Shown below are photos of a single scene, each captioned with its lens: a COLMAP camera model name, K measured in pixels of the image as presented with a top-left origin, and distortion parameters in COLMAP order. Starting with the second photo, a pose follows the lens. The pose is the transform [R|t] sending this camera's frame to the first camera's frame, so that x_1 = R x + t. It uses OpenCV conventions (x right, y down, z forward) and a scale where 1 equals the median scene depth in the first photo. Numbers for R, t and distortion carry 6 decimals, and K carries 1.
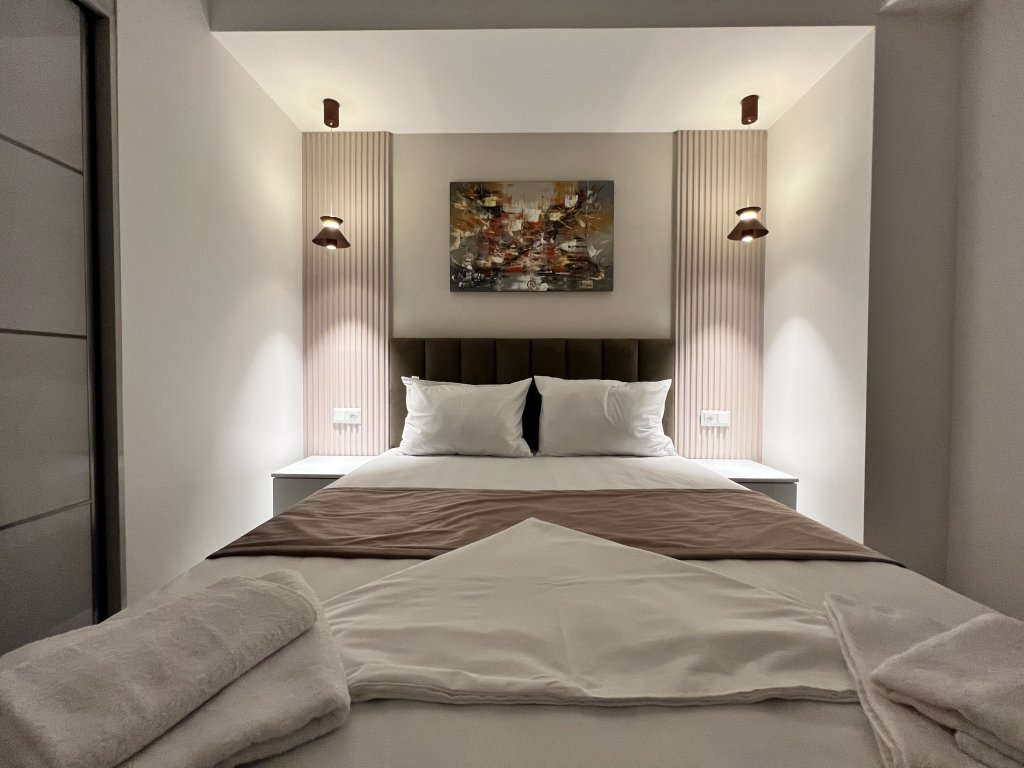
lens RADIAL K [[407.6, 0, 512.0], [0, 407.6, 384.0], [0, 0, 1]] dist [-0.001568, -0.000190]
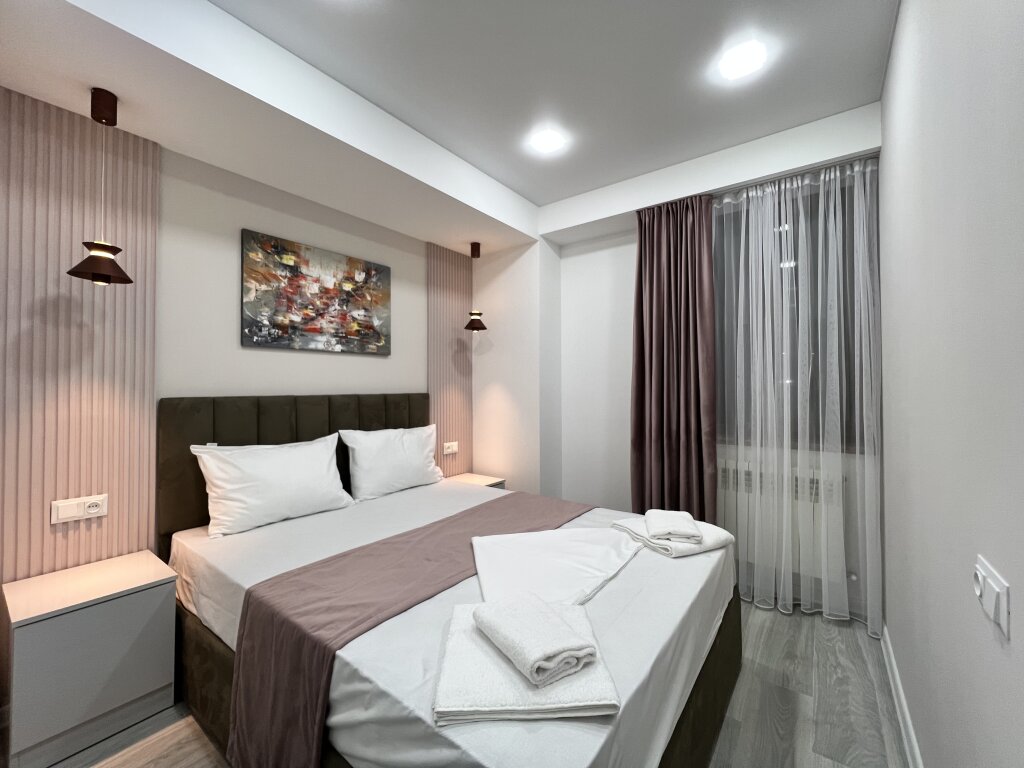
lens RADIAL K [[413.8, 0, 509.3], [0, 413.8, 382.5], [0, 0, 1]] dist [-0.000495, -0.000137]
pose [[0.595934, 0.002403, 0.803030, -0.547369], [0.023270, 0.999524, -0.020260, -0.111280], [-0.802696, 0.030760, 0.595594, -0.037868]]
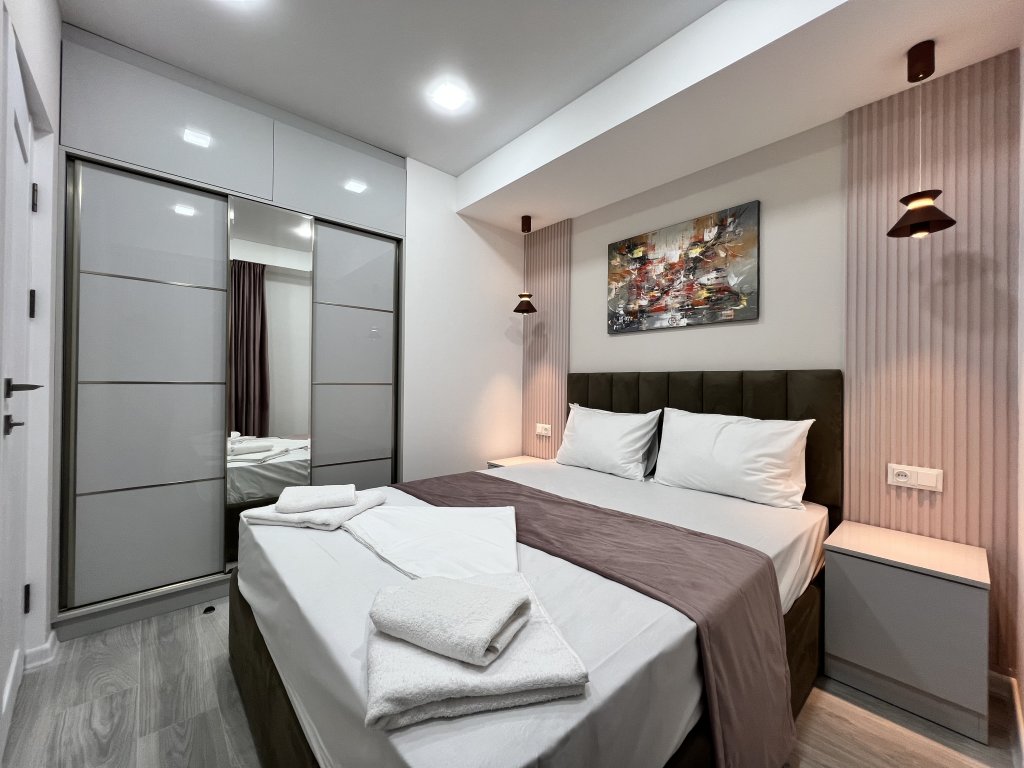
lens RADIAL K [[412.0, 0, 509.1], [0, 412.0, 383.0], [0, 0, 1]] dist [0.000663, 0.000063]
pose [[0.671745, 0.002828, -0.740777, 0.560880], [-0.026396, 0.999449, -0.020120, -0.049787], [0.740312, 0.033069, 0.671449, -0.031705]]
